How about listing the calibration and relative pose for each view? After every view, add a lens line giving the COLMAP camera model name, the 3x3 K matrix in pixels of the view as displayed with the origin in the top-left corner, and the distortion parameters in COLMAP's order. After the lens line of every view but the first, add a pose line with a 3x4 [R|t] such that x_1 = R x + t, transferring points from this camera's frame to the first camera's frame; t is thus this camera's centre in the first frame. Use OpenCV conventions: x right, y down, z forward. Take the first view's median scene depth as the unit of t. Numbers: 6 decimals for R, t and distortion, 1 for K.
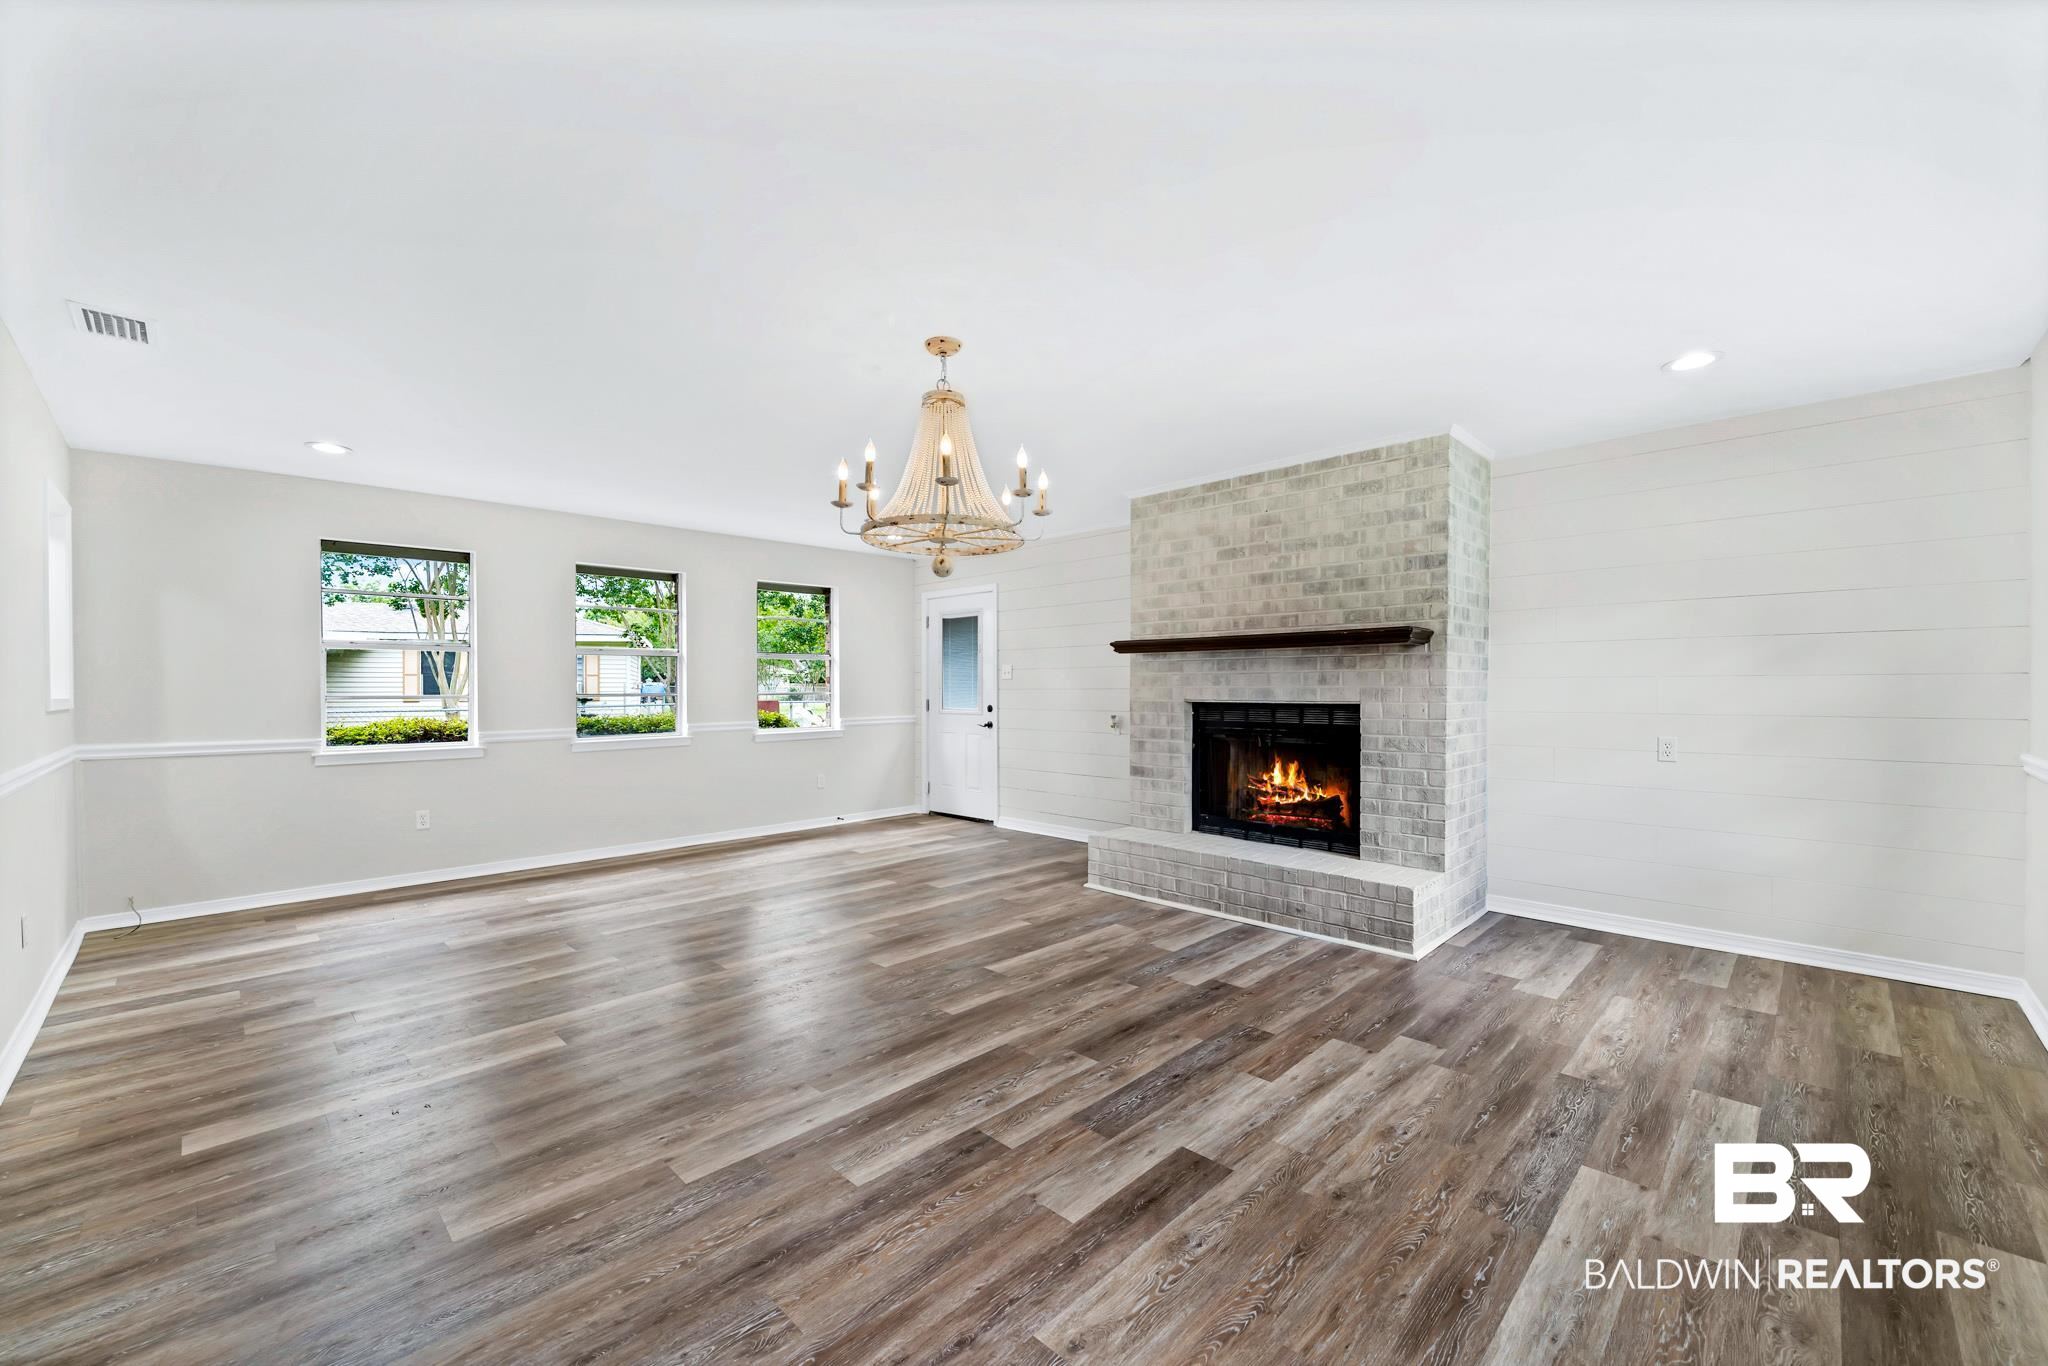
lens RADIAL K [[814.6, 0, 1012.8], [0, 814.6, 693.0], [0, 0, 1]] dist [0.002395, 0.000217]
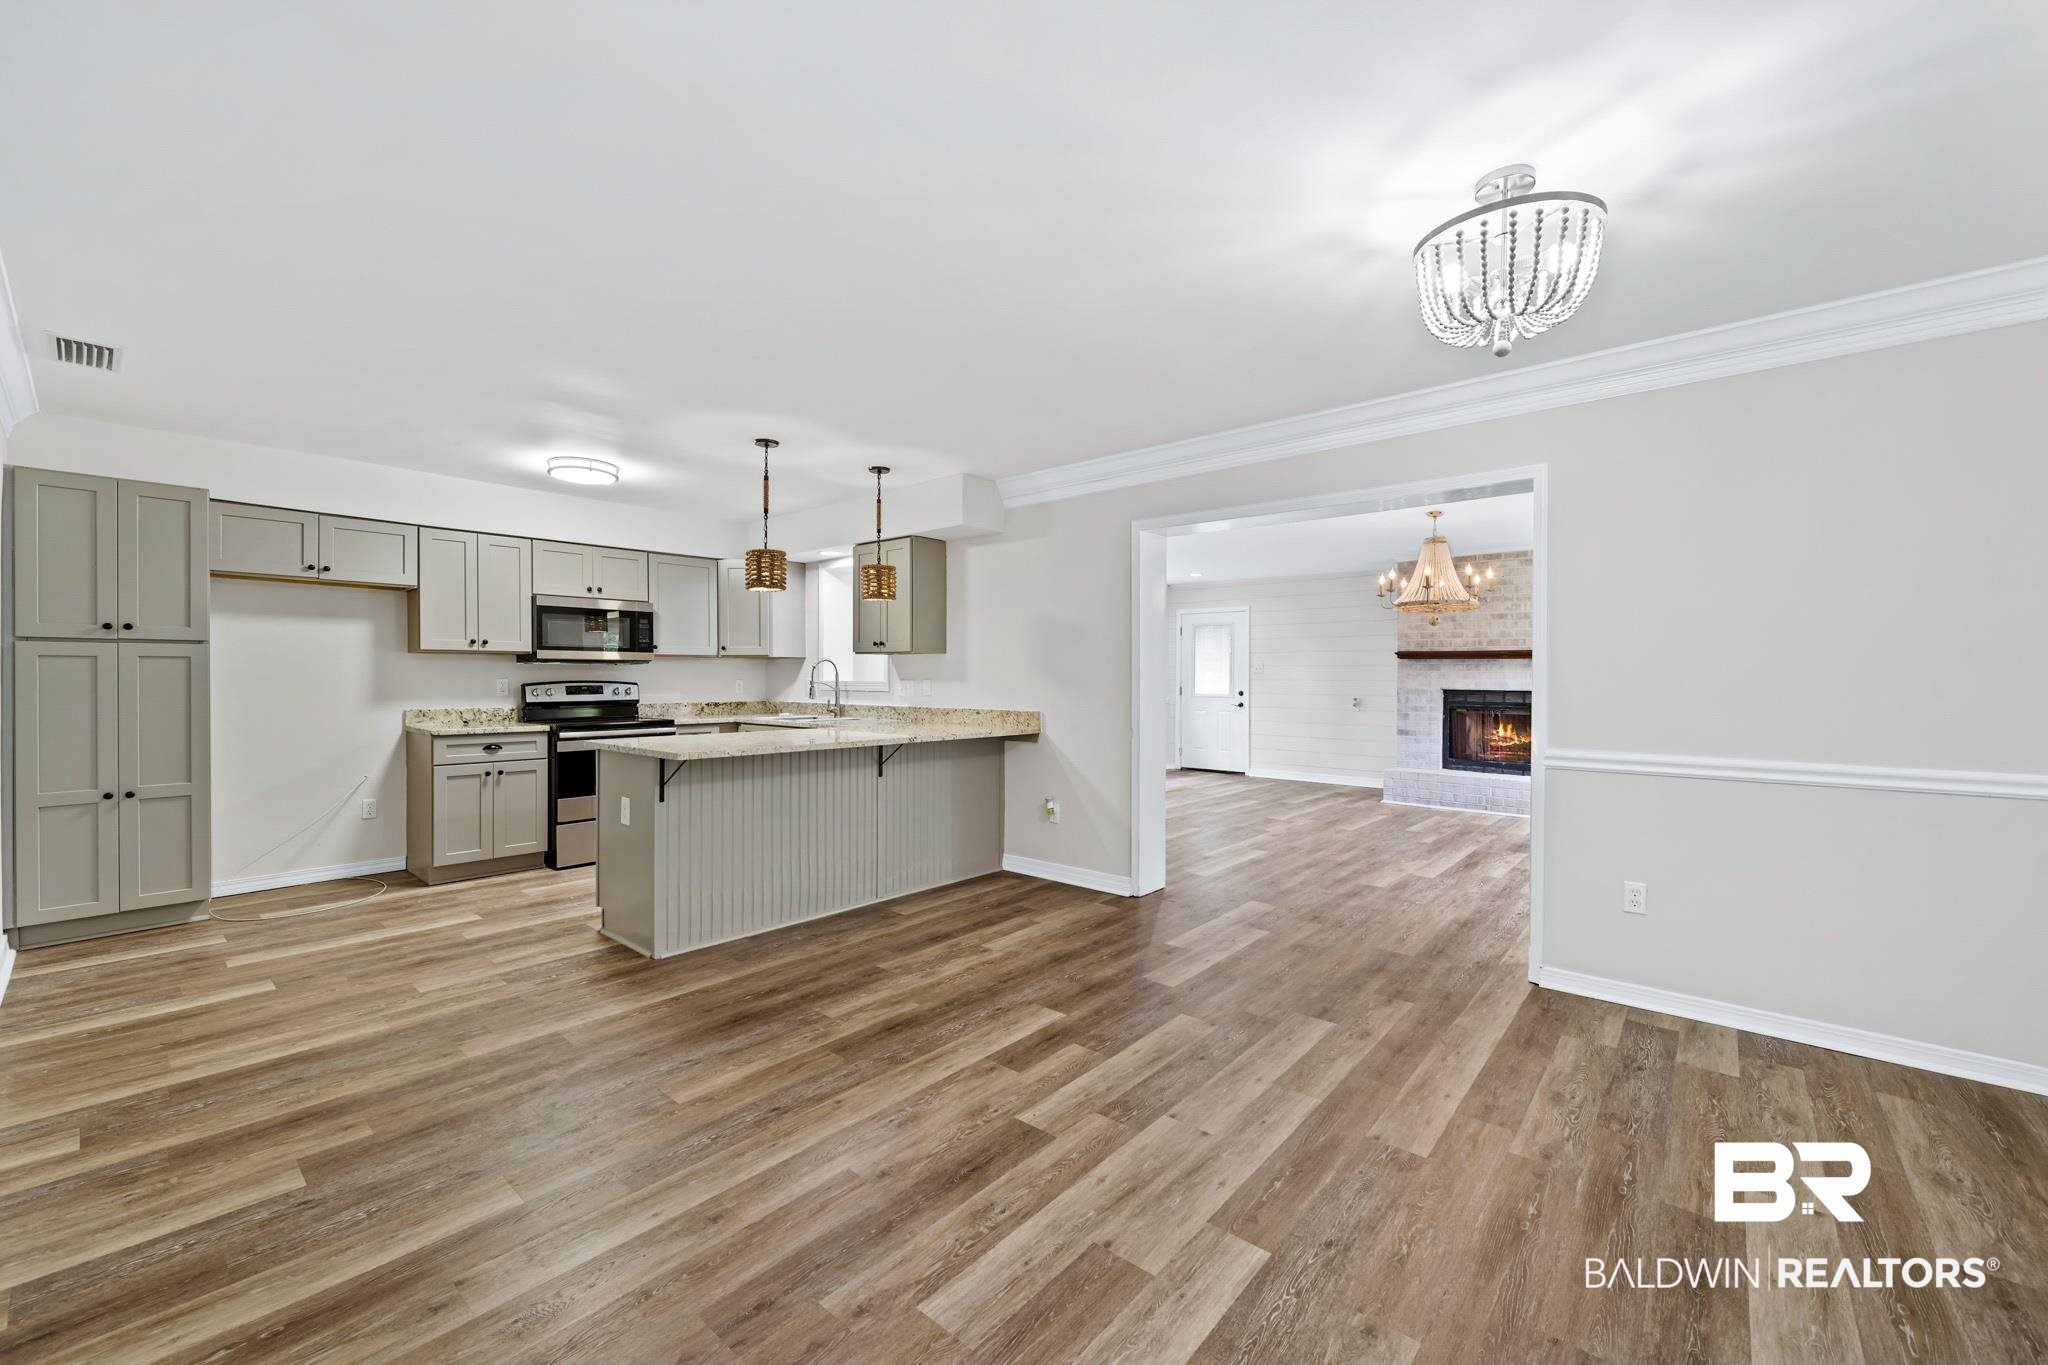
lens RADIAL K [[807.8, 0, 1016.9], [0, 807.8, 681.5], [0, 0, 1]] dist [0.000614, 0.000166]
pose [[0.998161, 0.005859, 0.060331, -0.850658], [-0.005861, 0.999983, -0.000142, 0.001035], [-0.060331, -0.000212, 0.998178, -0.655091]]
